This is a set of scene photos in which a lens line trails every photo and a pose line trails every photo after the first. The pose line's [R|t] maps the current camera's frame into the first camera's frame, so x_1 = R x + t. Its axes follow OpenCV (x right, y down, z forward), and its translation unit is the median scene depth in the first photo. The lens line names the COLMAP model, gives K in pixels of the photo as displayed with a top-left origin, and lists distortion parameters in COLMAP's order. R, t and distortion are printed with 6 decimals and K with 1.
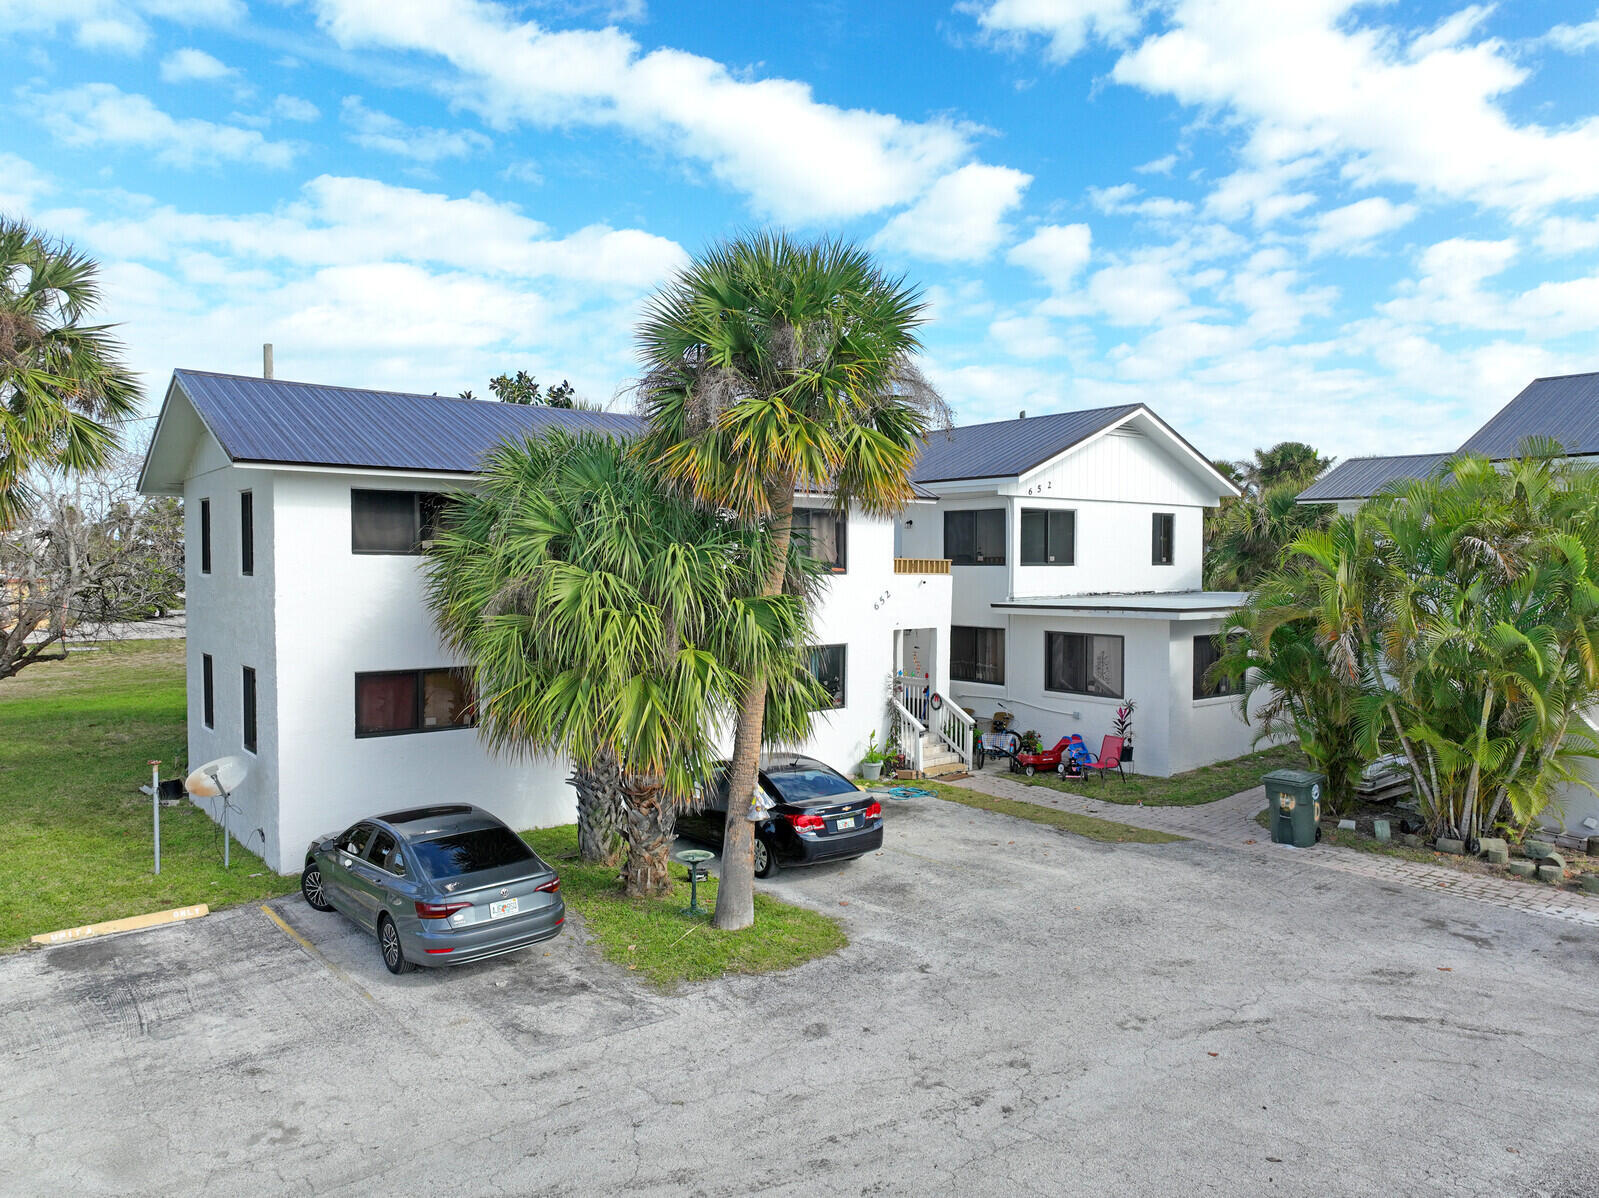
lens RADIAL K [[1129.3, 0, 797.2], [0, 1129.3, 604.6], [0, 0, 1]] dist [0.004548, 0.006336]
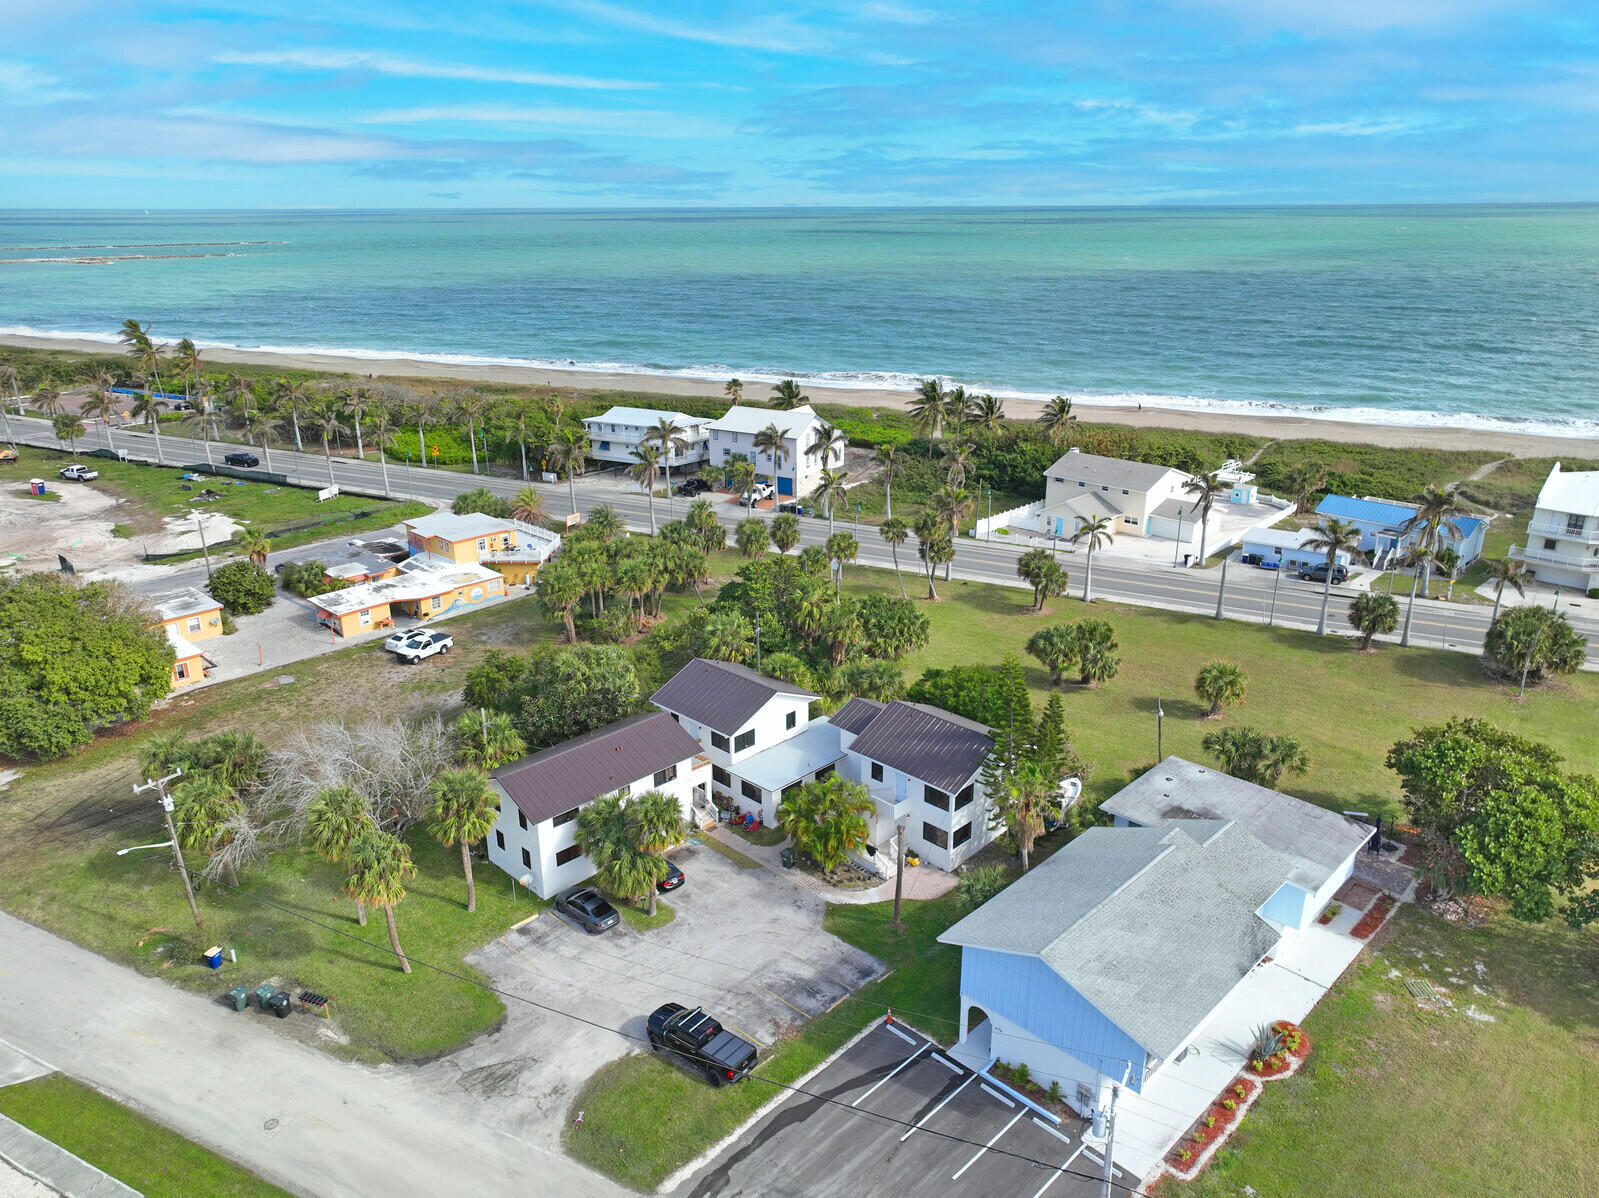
lens RADIAL K [[1129.3, 0, 799.4], [0, 1129.3, 602.4], [0, 0, 1]] dist [0.004548, 0.006336]
pose [[0.993117, -0.042431, 0.109174, 0.095586], [0.008079, 0.954671, 0.297553, -2.344974], [-0.116851, -0.294623, 0.948443, -3.175095]]
